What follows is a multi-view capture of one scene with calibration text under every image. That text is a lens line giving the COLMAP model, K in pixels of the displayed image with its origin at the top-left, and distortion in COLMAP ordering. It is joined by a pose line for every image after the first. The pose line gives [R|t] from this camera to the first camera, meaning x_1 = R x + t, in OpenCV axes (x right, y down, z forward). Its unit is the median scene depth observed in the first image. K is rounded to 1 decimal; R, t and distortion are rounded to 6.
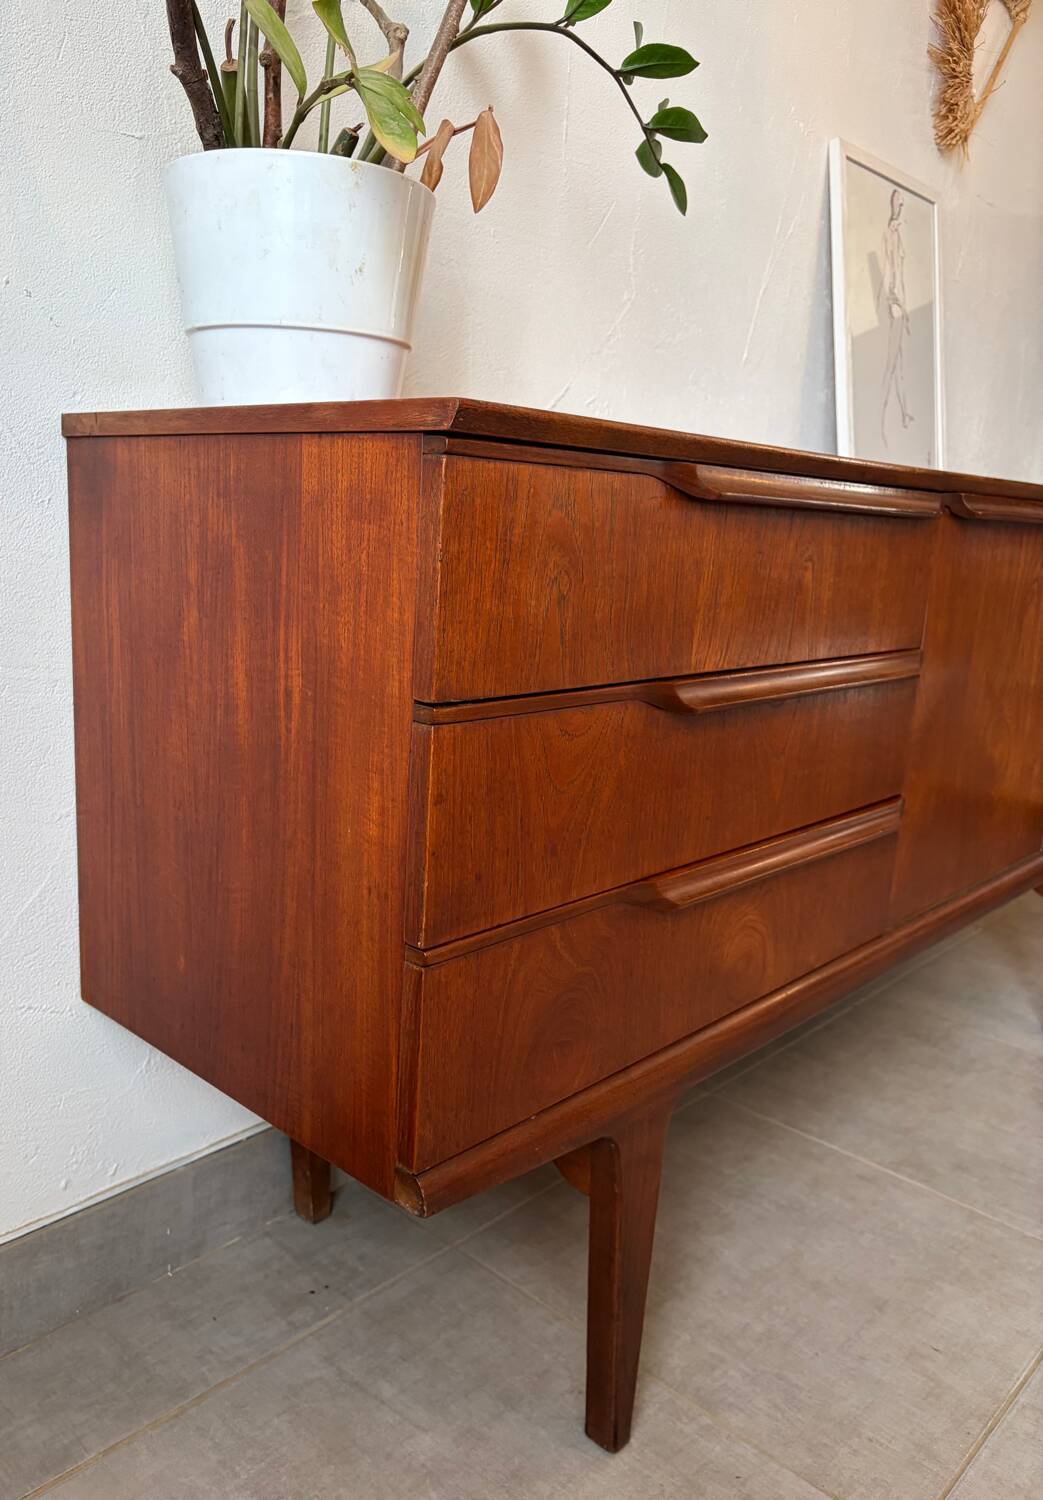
lens RADIAL K [[1150.5, 0, 486.8], [0, 1150.5, 759.1], [0, 0, 1]] dist [0.052292, -0.074528]
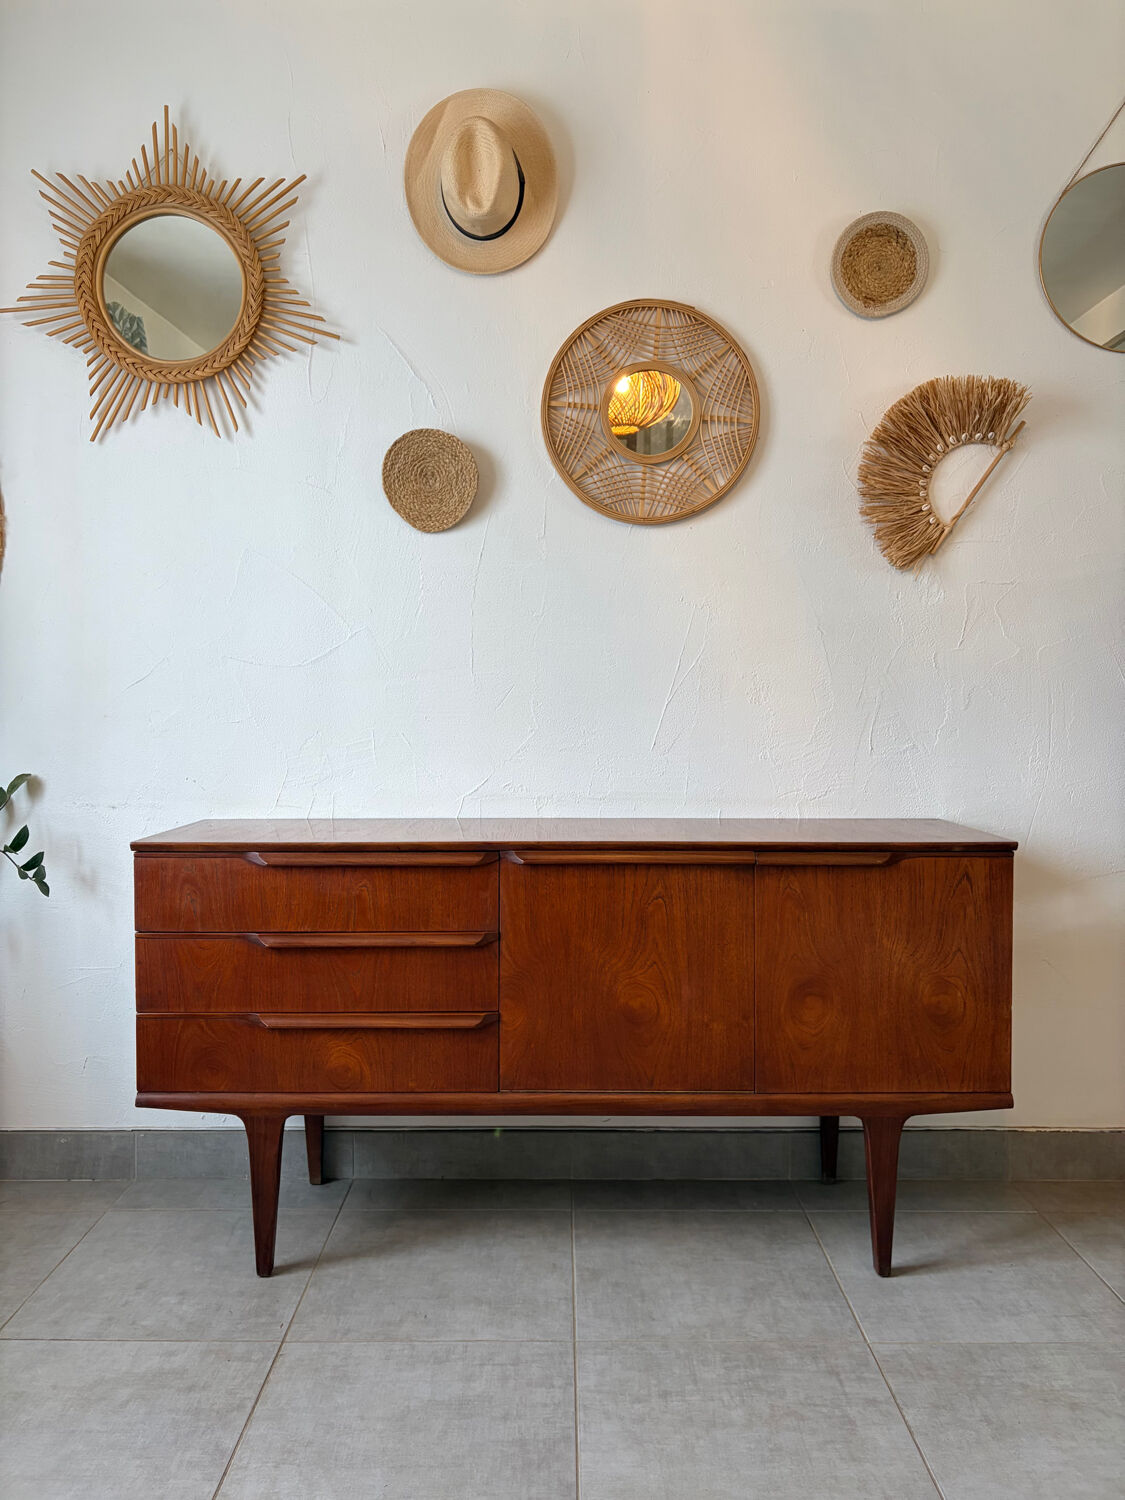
lens RADIAL K [[1146.7, 0, 558.1], [0, 1146.7, 750.5], [0, 0, 1]] dist [0.049031, -0.060334]
pose [[0.681954, -0.024738, -0.730976, 2.026292], [-0.119406, 0.982253, -0.144639, -0.142206], [0.721582, 0.185920, 0.666898, -0.254444]]
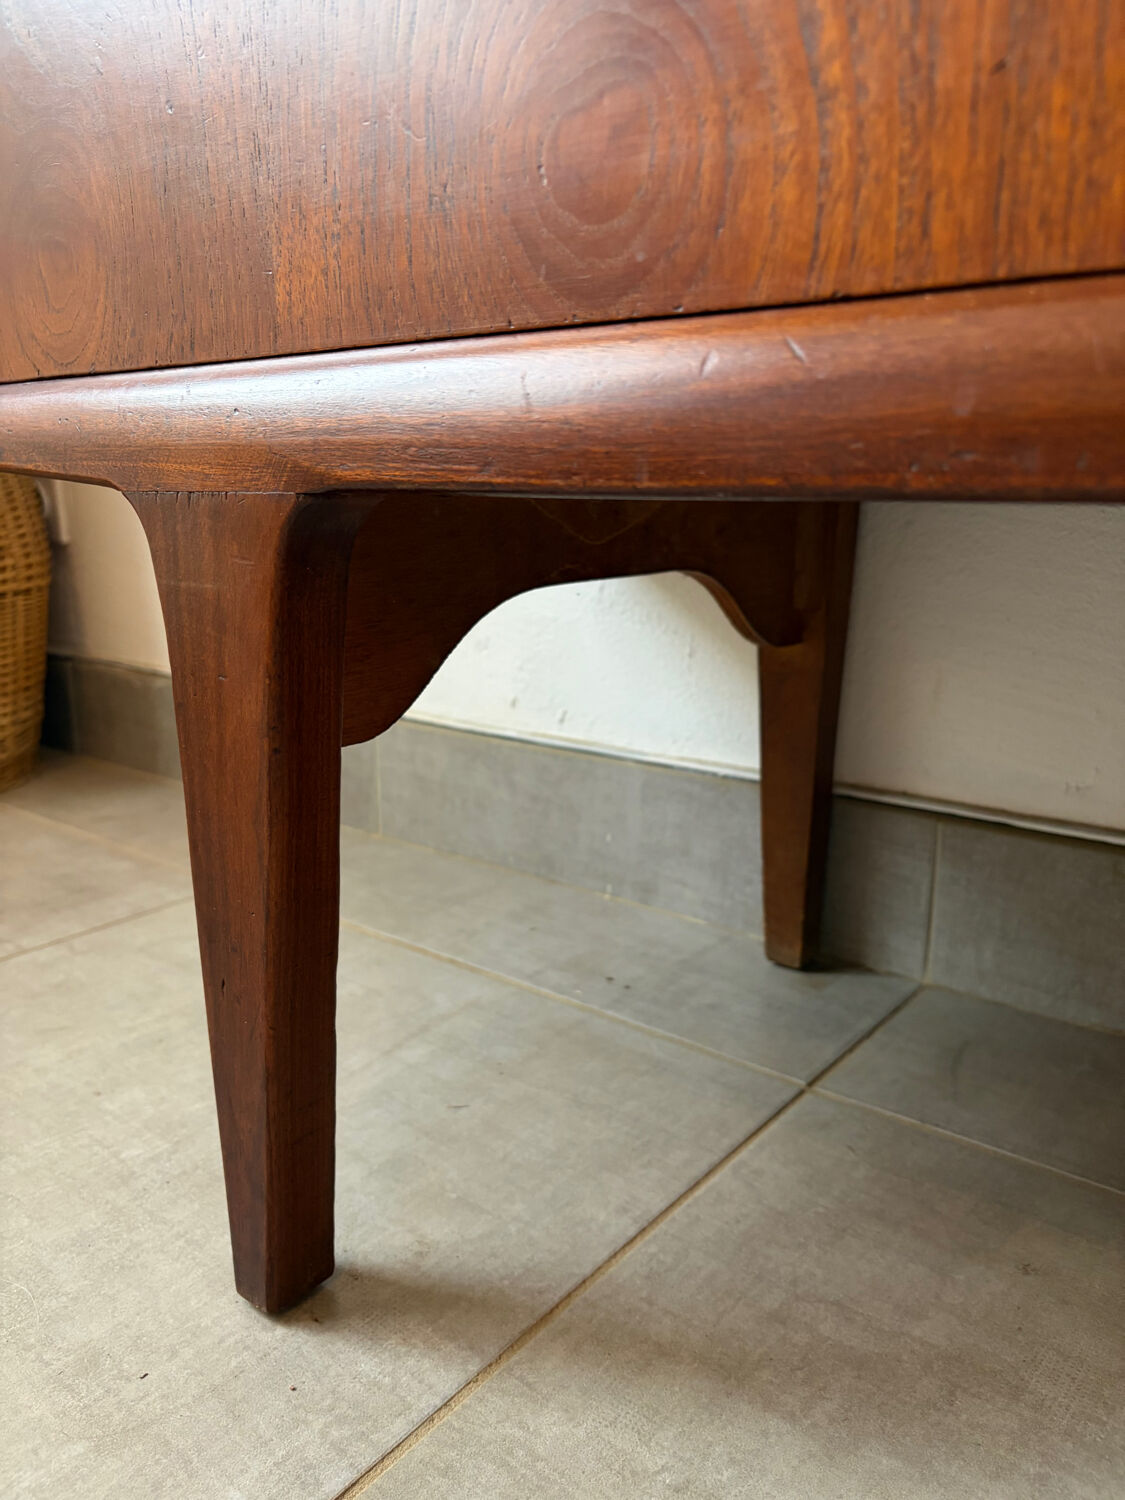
lens RADIAL K [[1146.7, 0, 554.6], [0, 1146.7, 783.1], [0, 0, 1]] dist [0.049031, -0.060334]
pose [[0.083375, 0.201279, -0.975979, 0.493606], [-0.207533, 0.961422, 0.180548, 0.268777], [0.974668, 0.187495, 0.121931, 0.953880]]
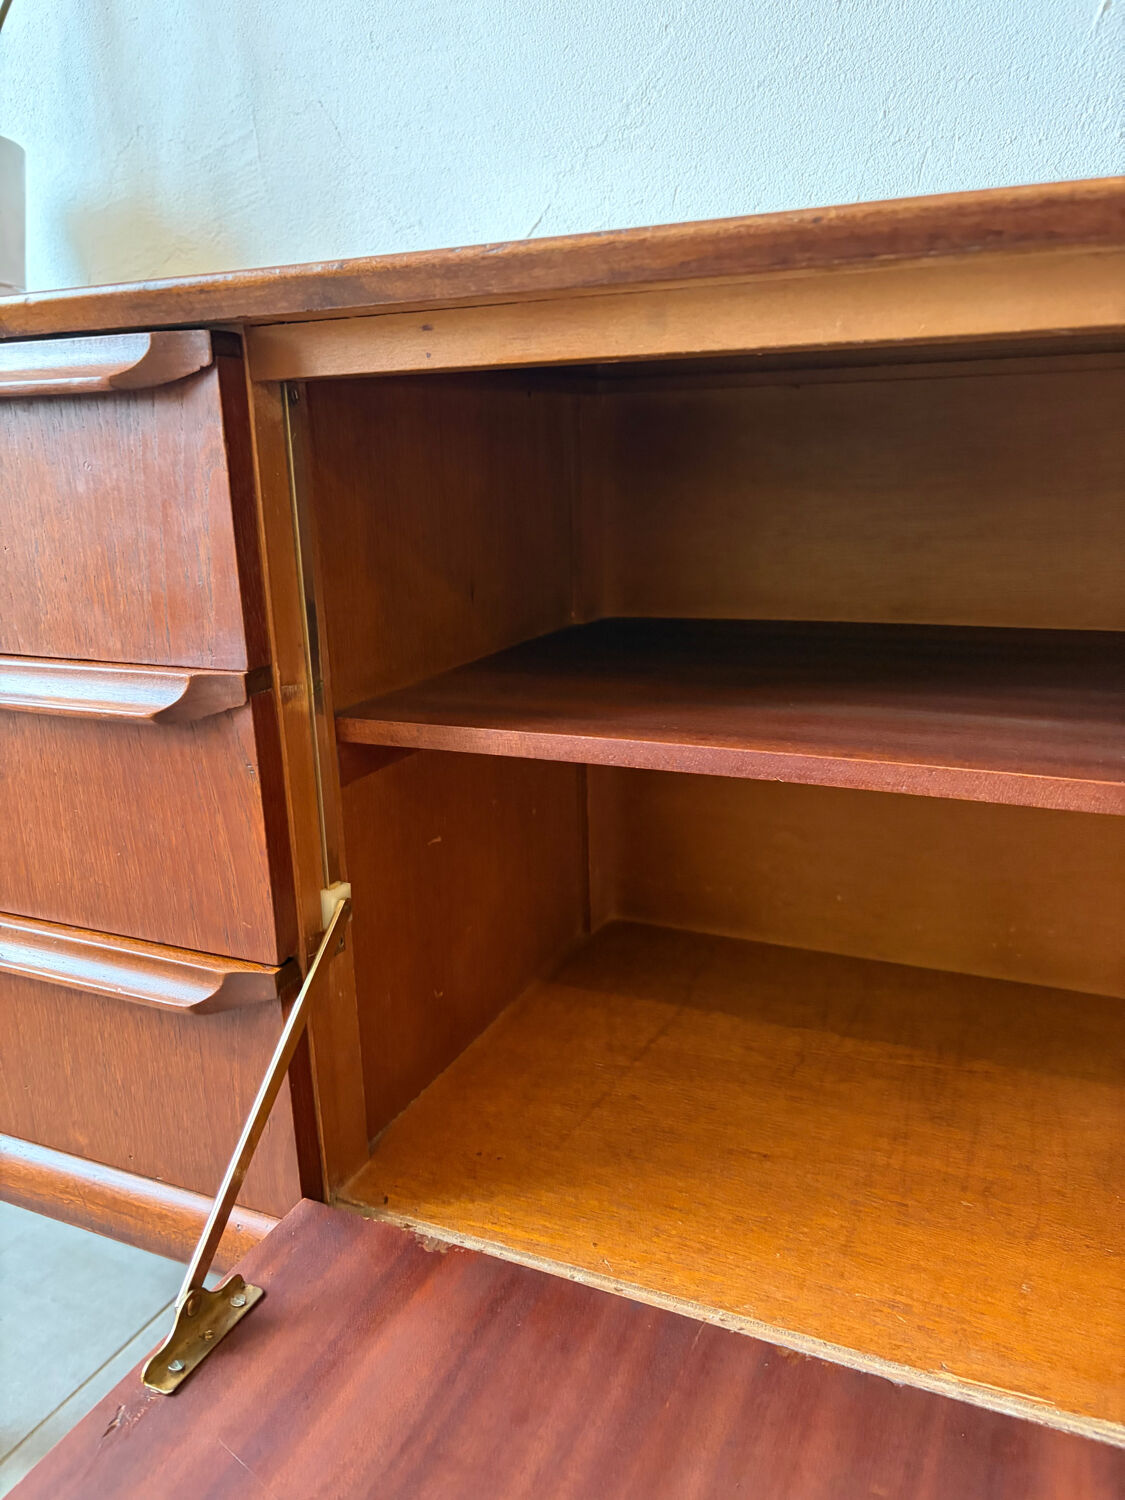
lens RADIAL K [[1146.7, 0, 555.0], [0, 1146.7, 761.5], [0, 0, 1]] dist [0.049031, -0.060334]
pose [[0.313287, 0.199064, -0.928561, 0.953881], [-0.156183, 0.975270, 0.156383, -0.170935], [0.936727, 0.096033, 0.336630, 1.076889]]
